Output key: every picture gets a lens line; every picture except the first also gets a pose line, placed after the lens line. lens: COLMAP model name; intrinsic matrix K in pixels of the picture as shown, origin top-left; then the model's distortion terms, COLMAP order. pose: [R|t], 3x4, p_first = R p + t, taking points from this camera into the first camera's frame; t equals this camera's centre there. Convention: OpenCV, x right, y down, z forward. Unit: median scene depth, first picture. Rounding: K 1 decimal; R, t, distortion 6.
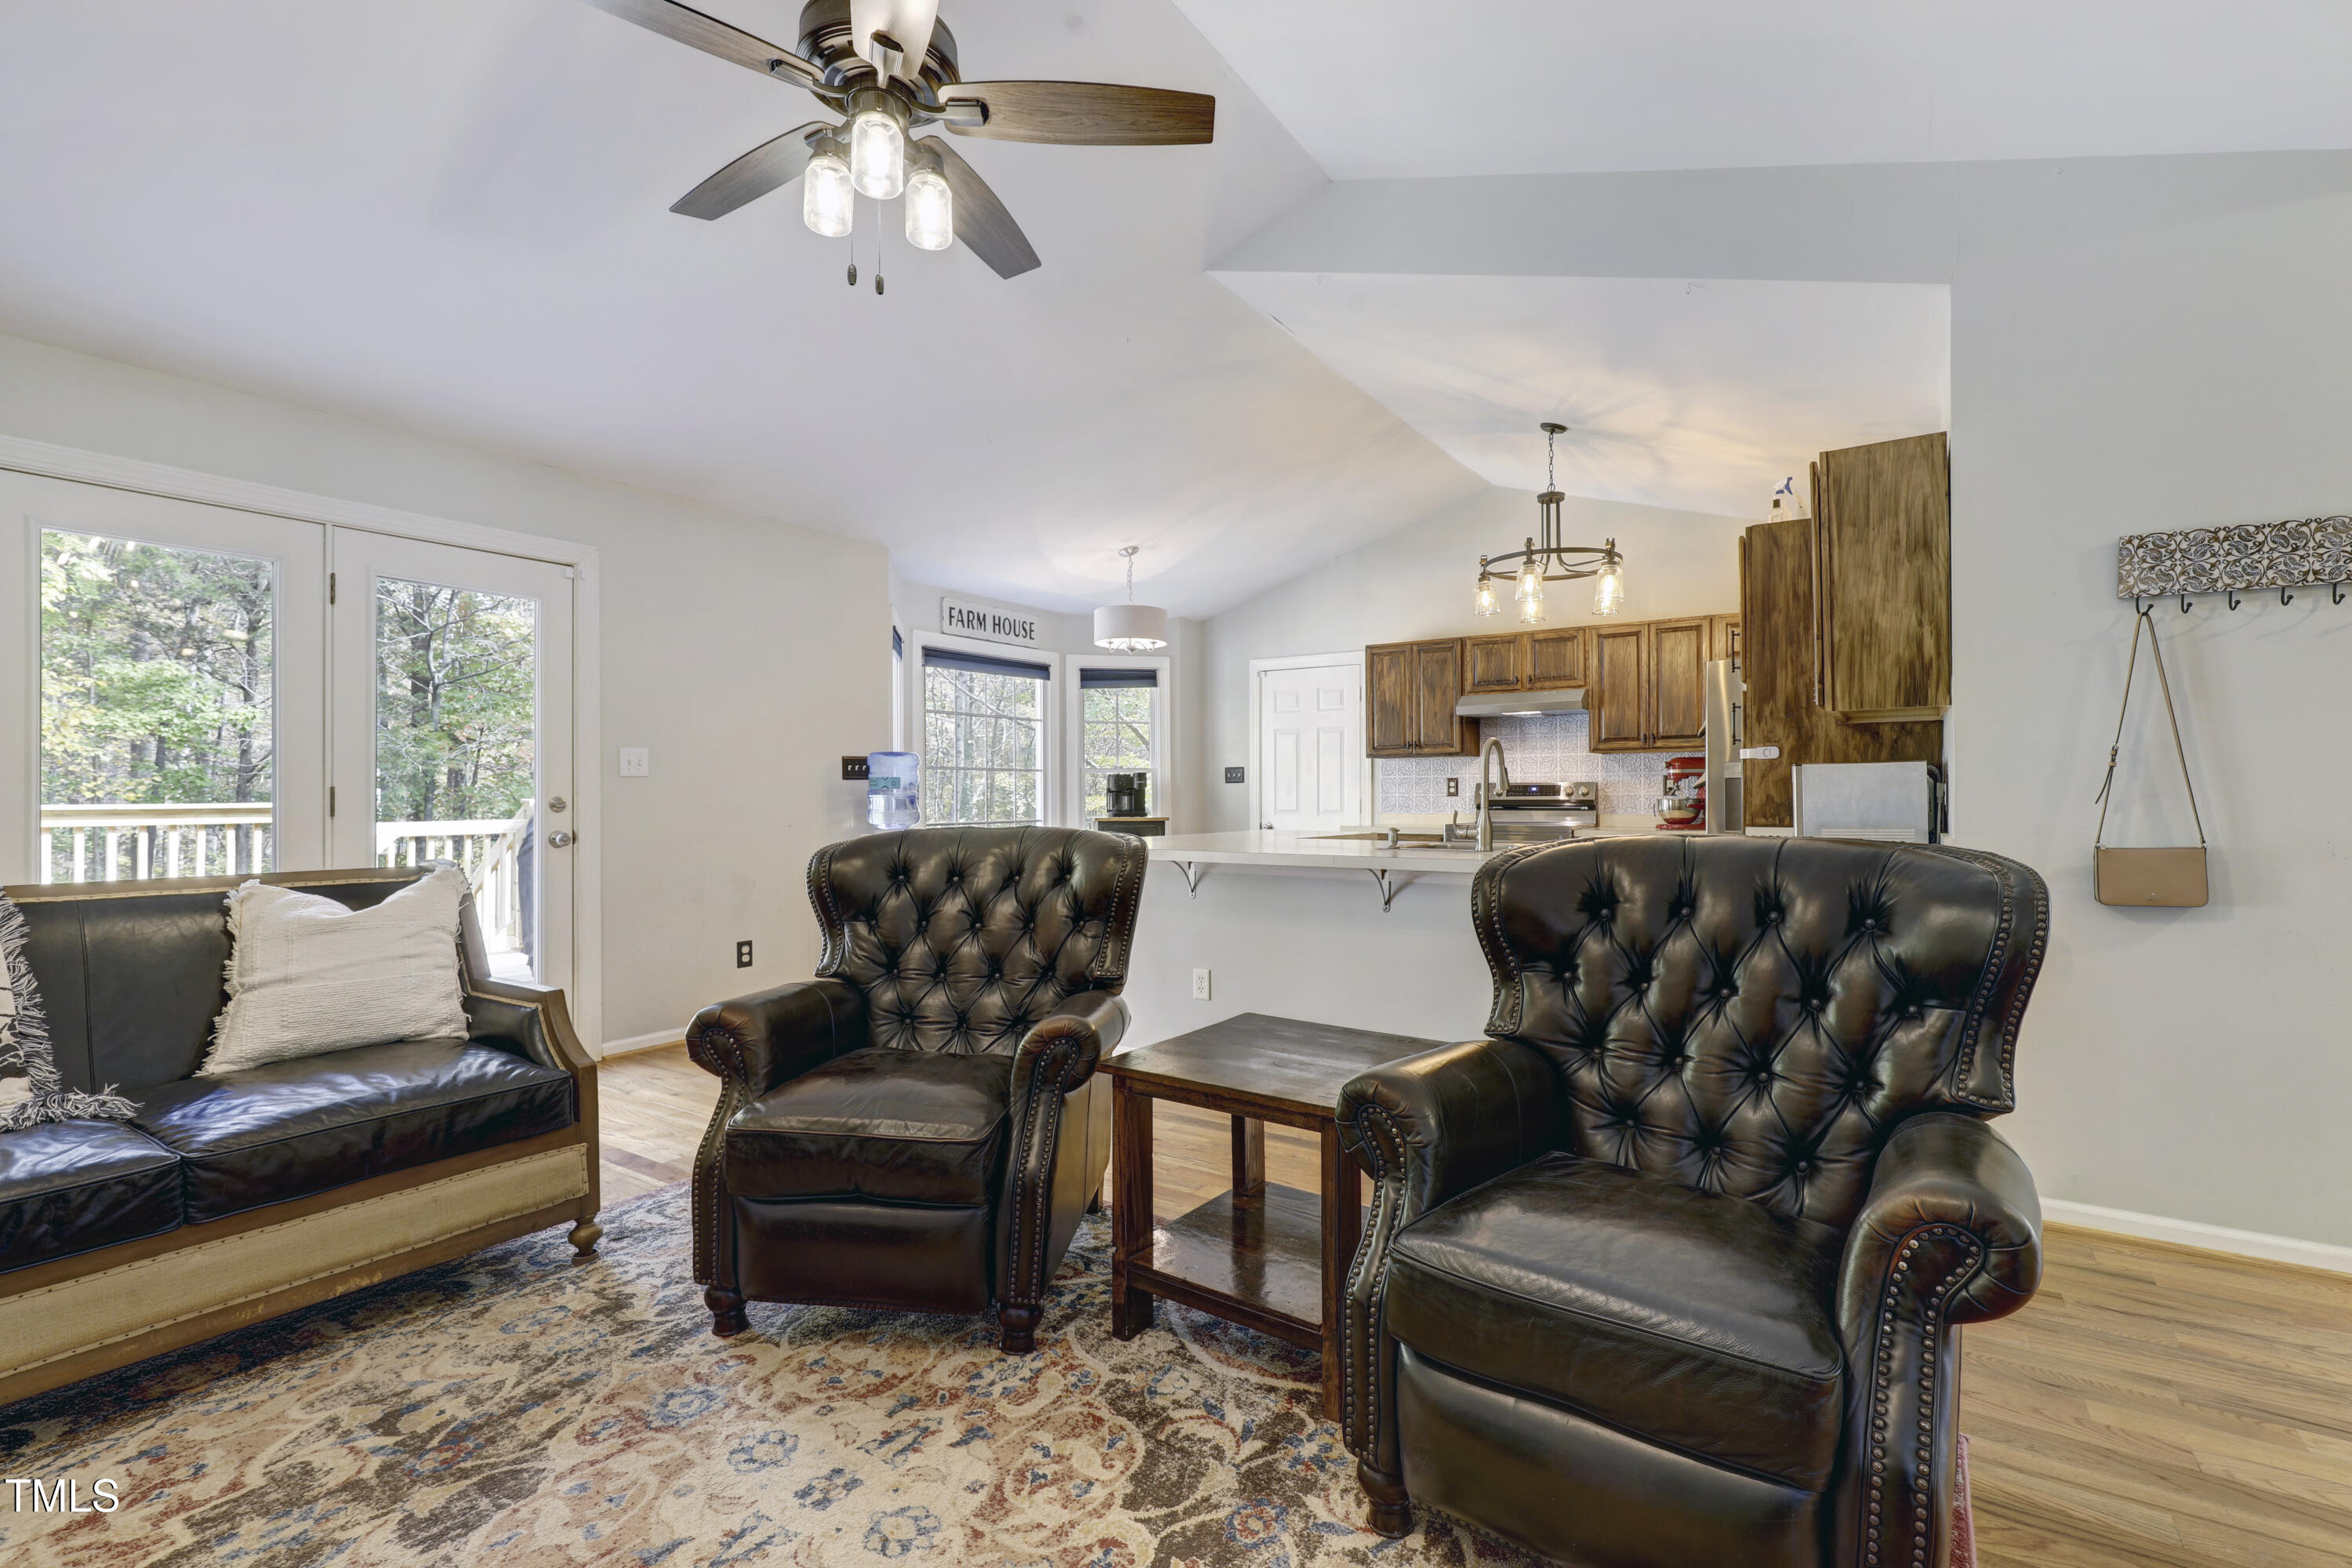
lens RADIAL K [[1062.8, 0, 1197.0], [0, 1062.8, 792.0], [0, 0, 1]] dist [-0.000178, 0.000036]
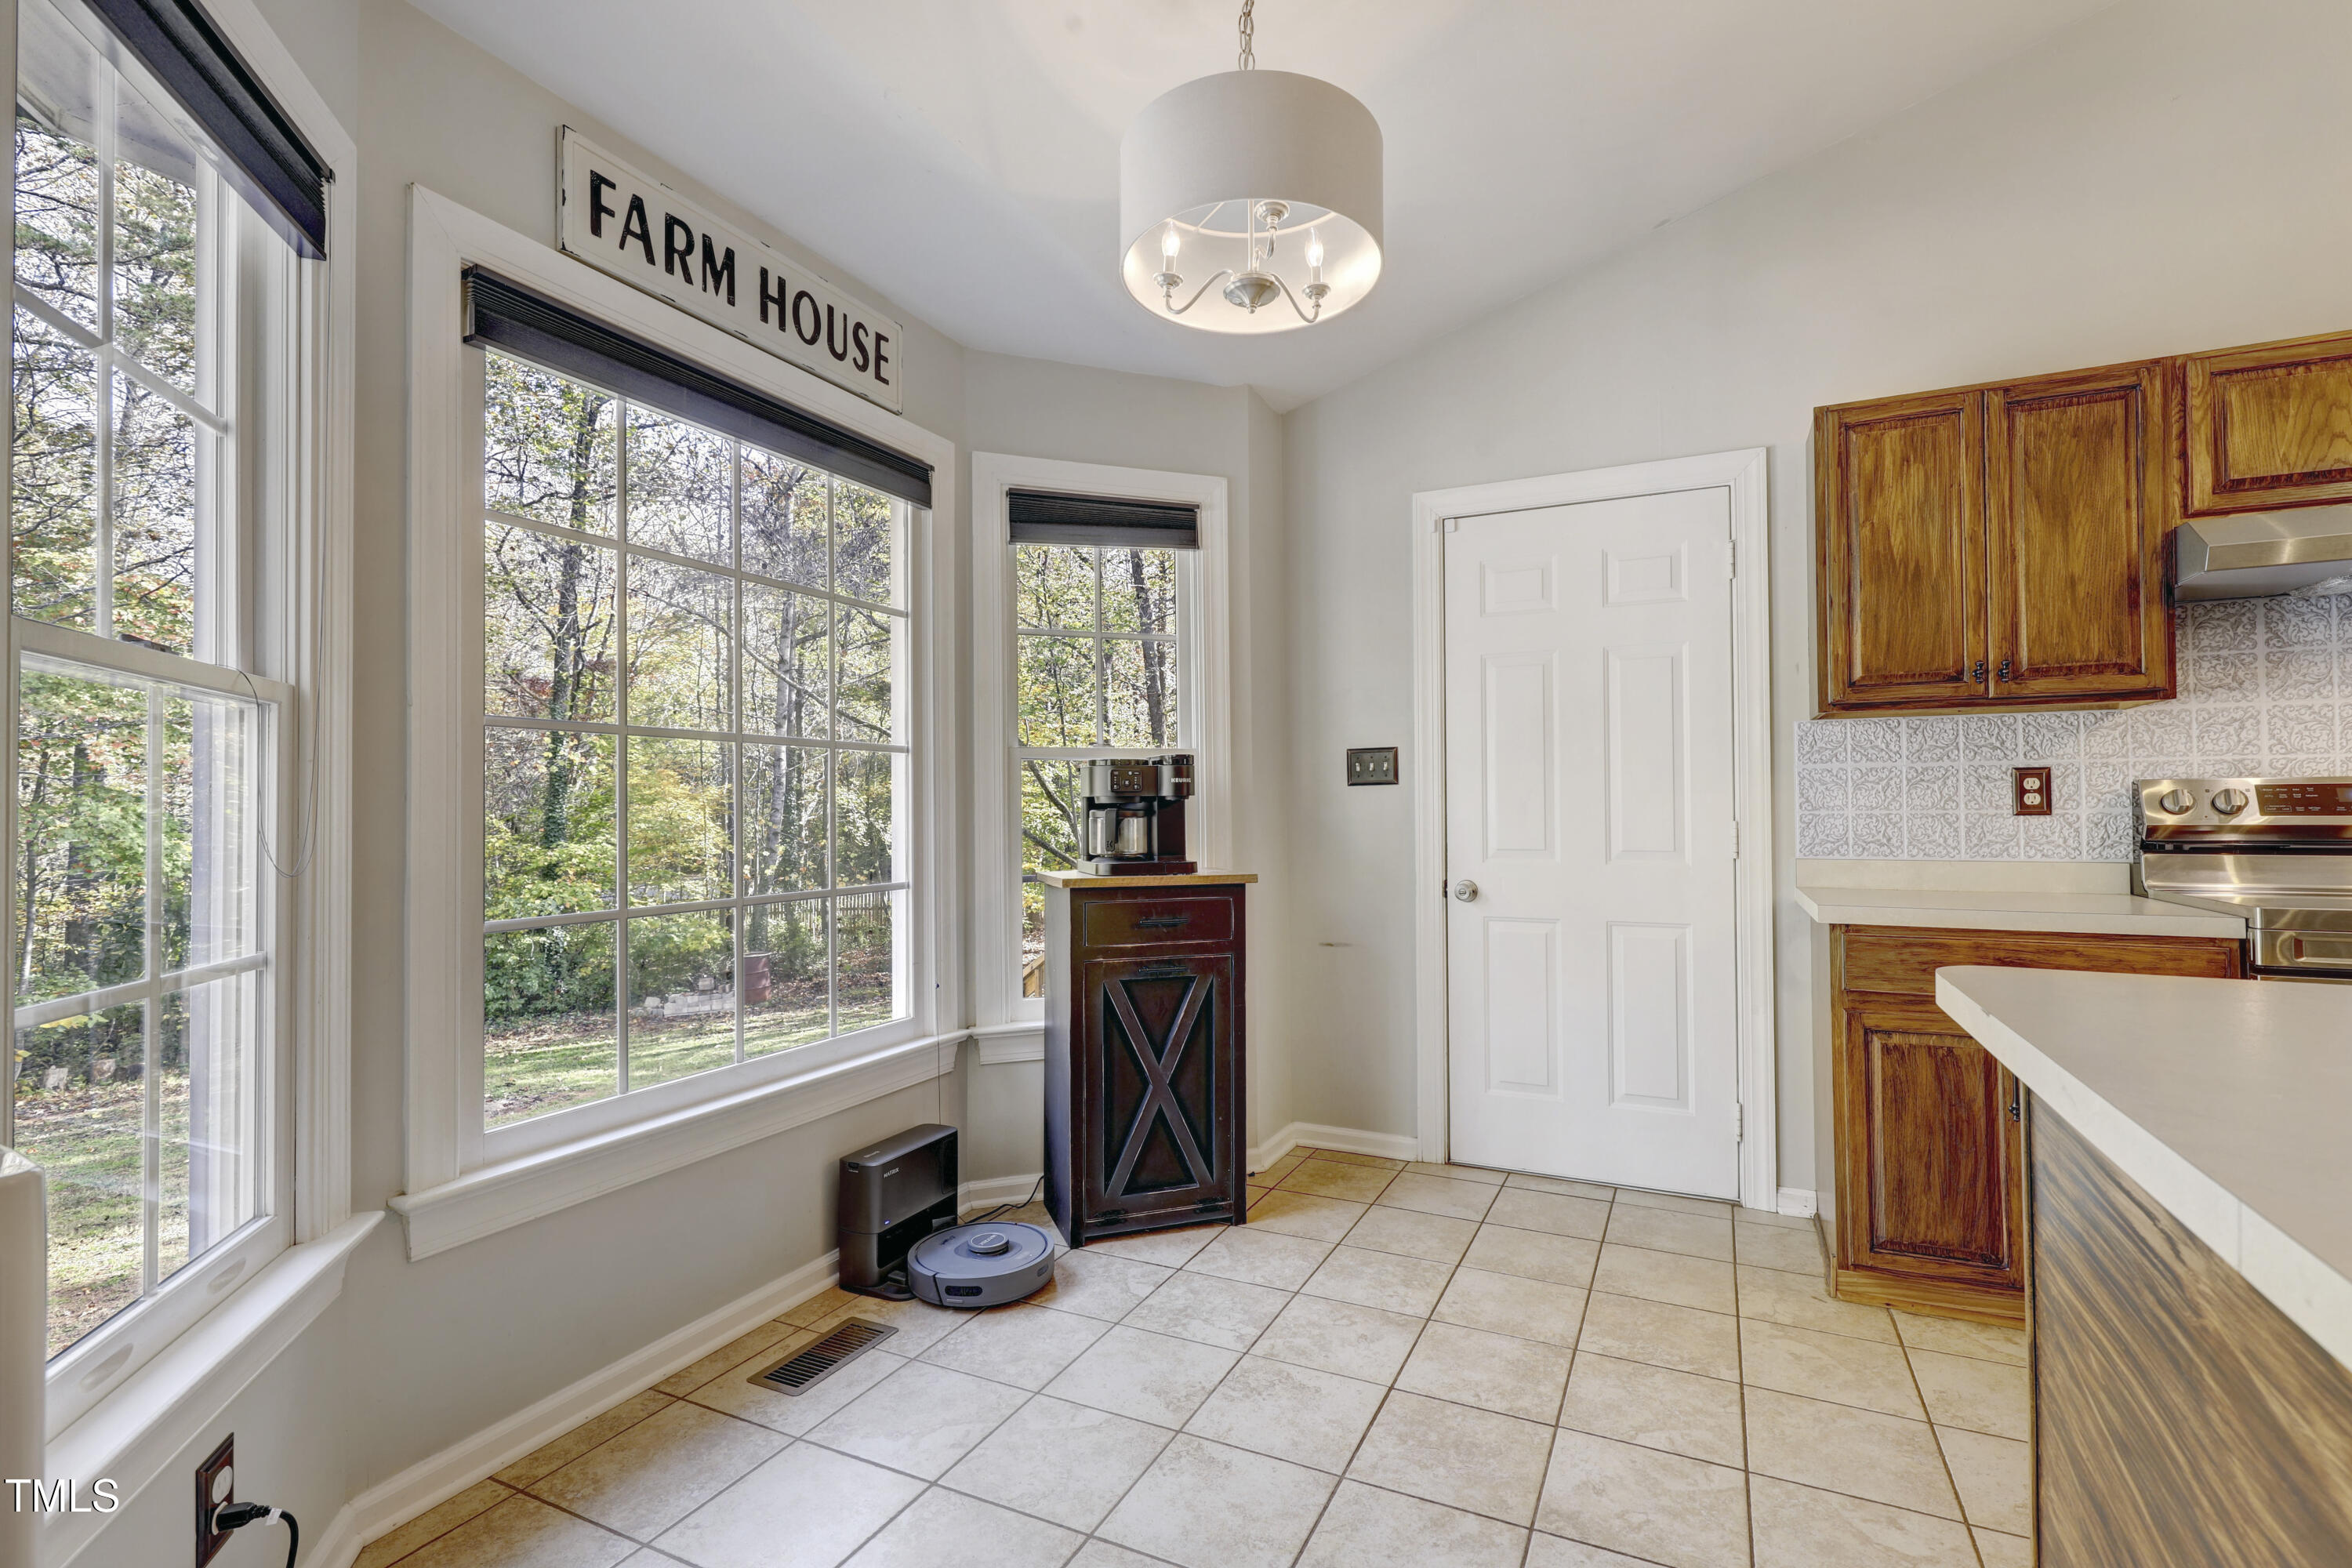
lens RADIAL K [[1062.8, 0, 1197.0], [0, 1062.8, 792.0], [0, 0, 1]] dist [-0.000178, 0.000036]
pose [[0.990137, -0.000659, 0.140104, -0.099407], [0.002862, 0.999875, -0.015525, 0.000619], [-0.140077, 0.015773, 0.990015, 0.626157]]
